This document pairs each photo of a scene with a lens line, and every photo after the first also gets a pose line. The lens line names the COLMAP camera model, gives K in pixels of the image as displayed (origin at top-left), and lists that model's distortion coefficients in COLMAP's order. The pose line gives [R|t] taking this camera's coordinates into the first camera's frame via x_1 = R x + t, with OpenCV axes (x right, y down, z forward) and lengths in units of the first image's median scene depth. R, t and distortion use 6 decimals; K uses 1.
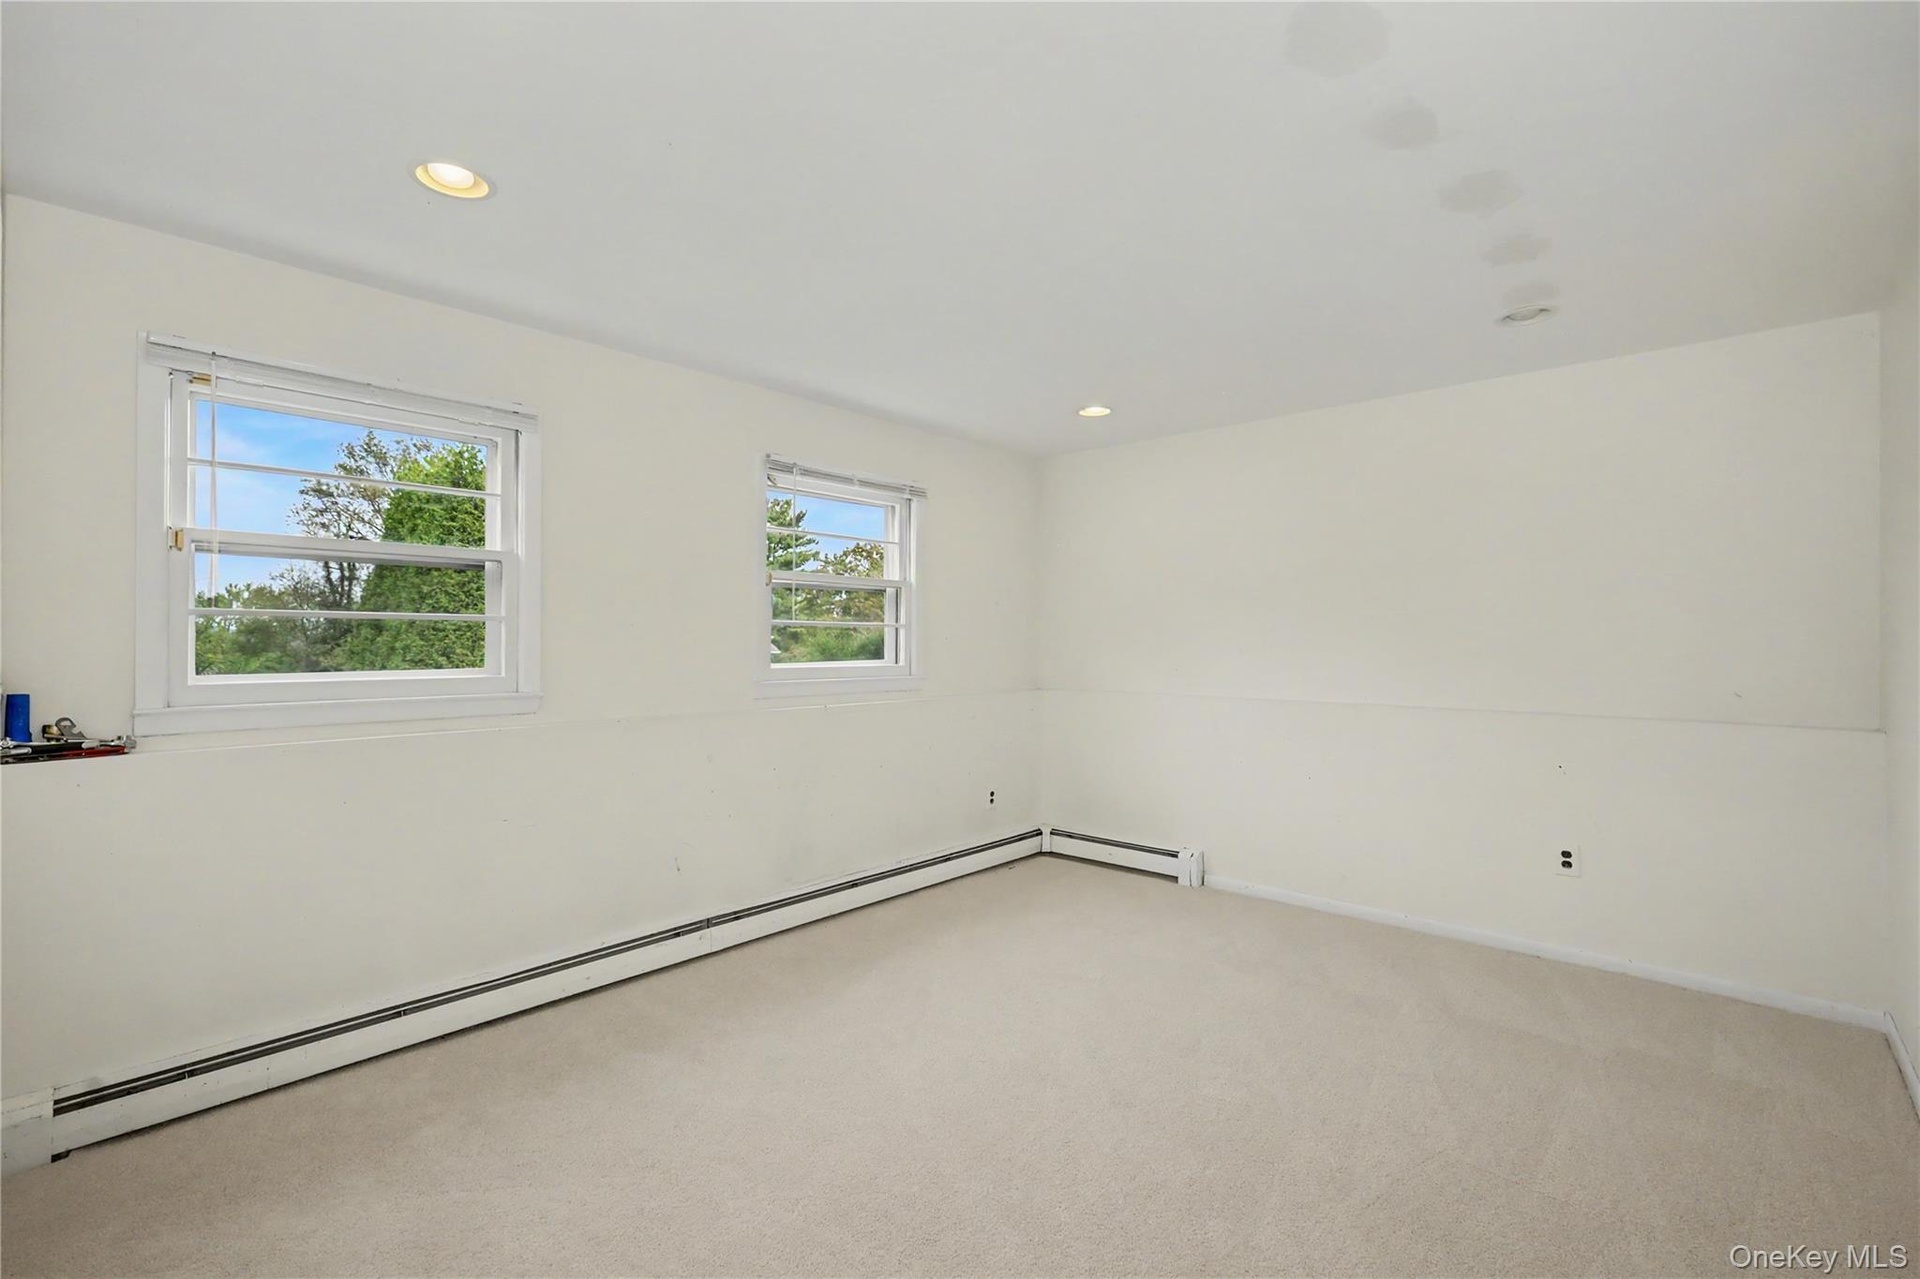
lens RADIAL K [[848.0, 0, 946.6], [0, 848.0, 638.9], [0, 0, 1]] dist [0.003375, -0.000467]
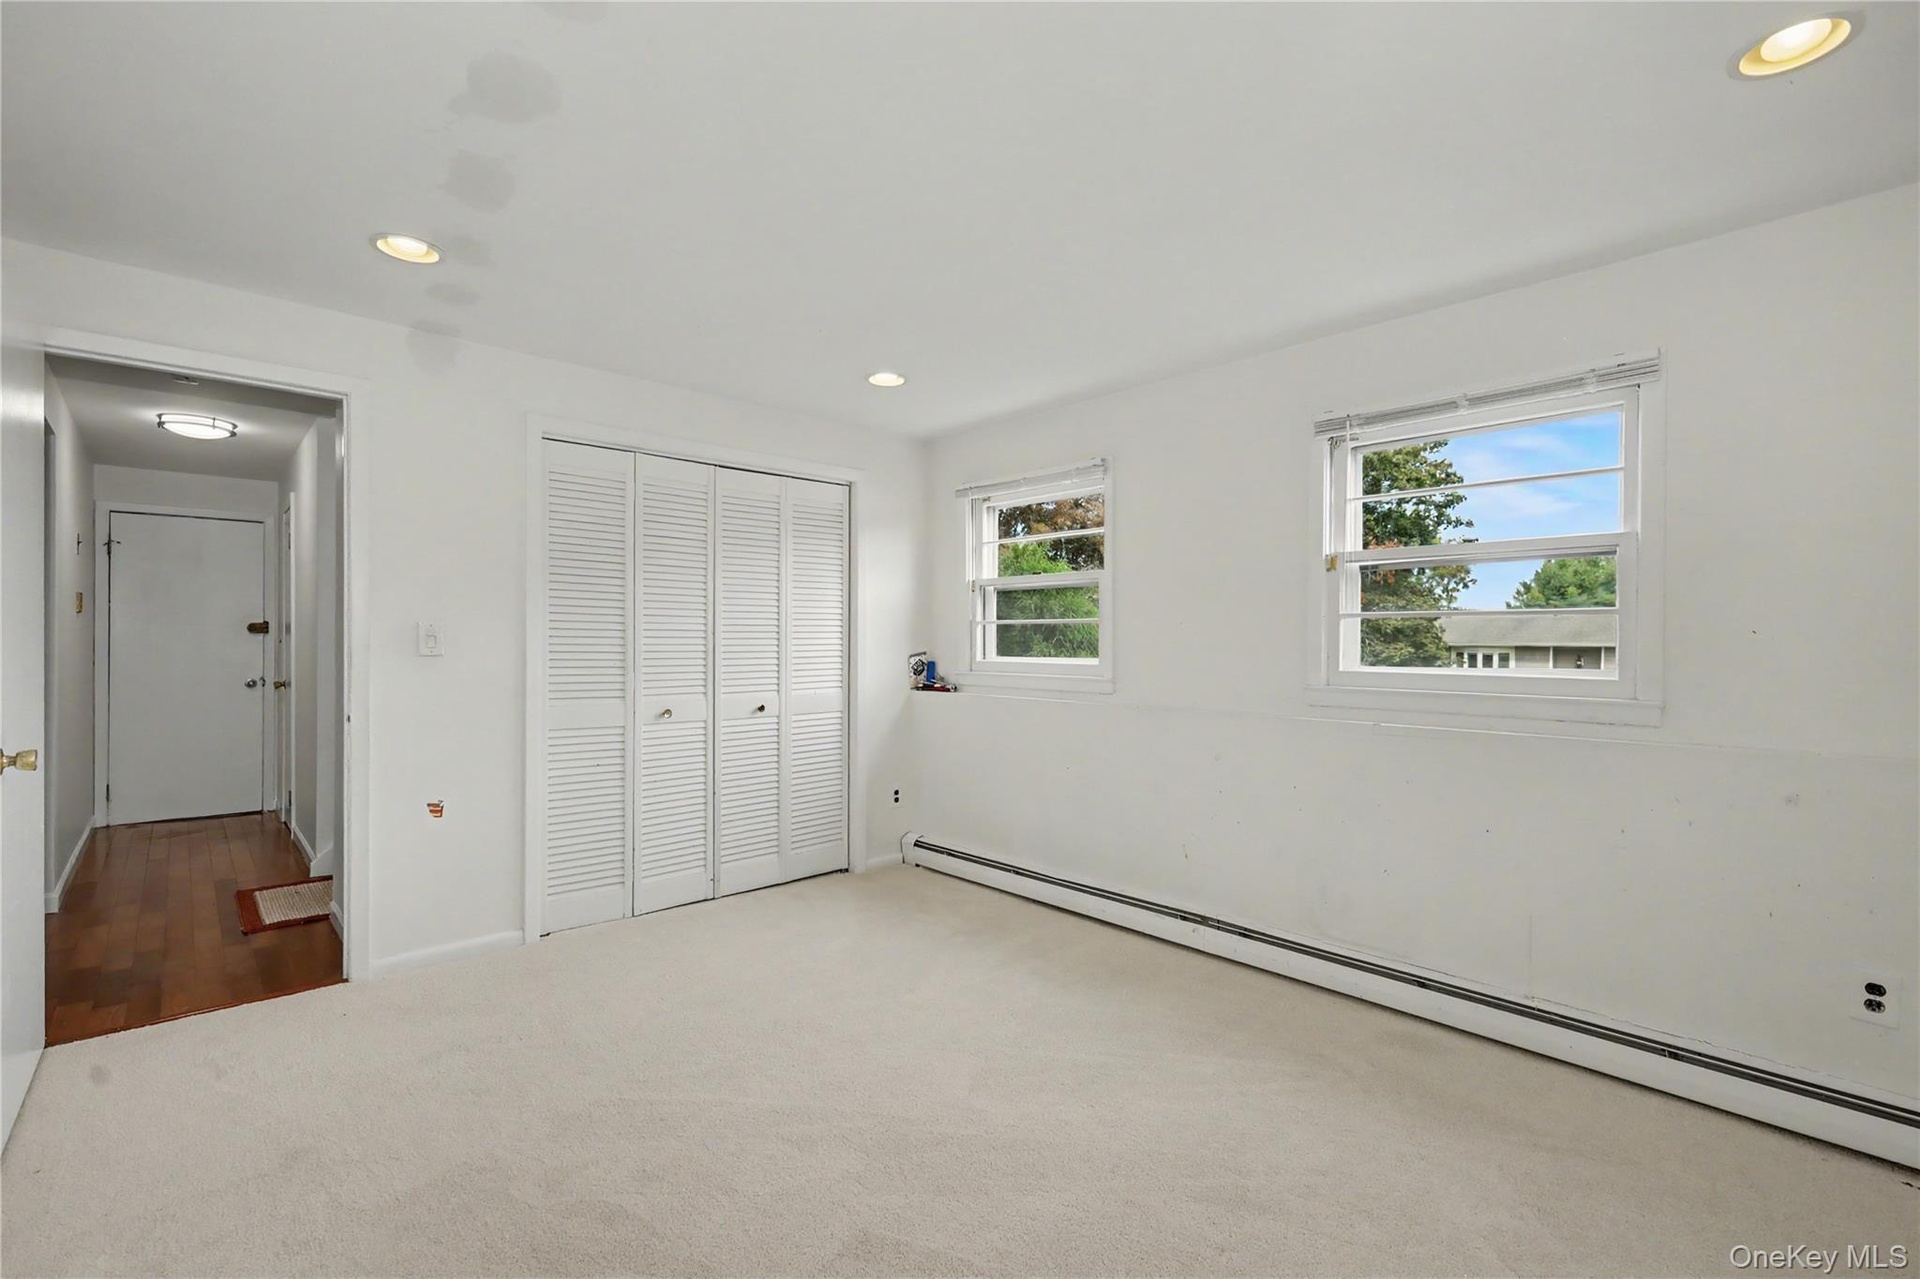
lens RADIAL K [[848.0, 0, 953.5], [0, 848.0, 640.0], [0, 0, 1]] dist [0.003375, -0.000467]
pose [[-0.085295, 0.002178, -0.996353, 0.786384], [0.002460, 0.999995, 0.001975, 0.002504], [0.996353, -0.002283, -0.085300, 0.845347]]
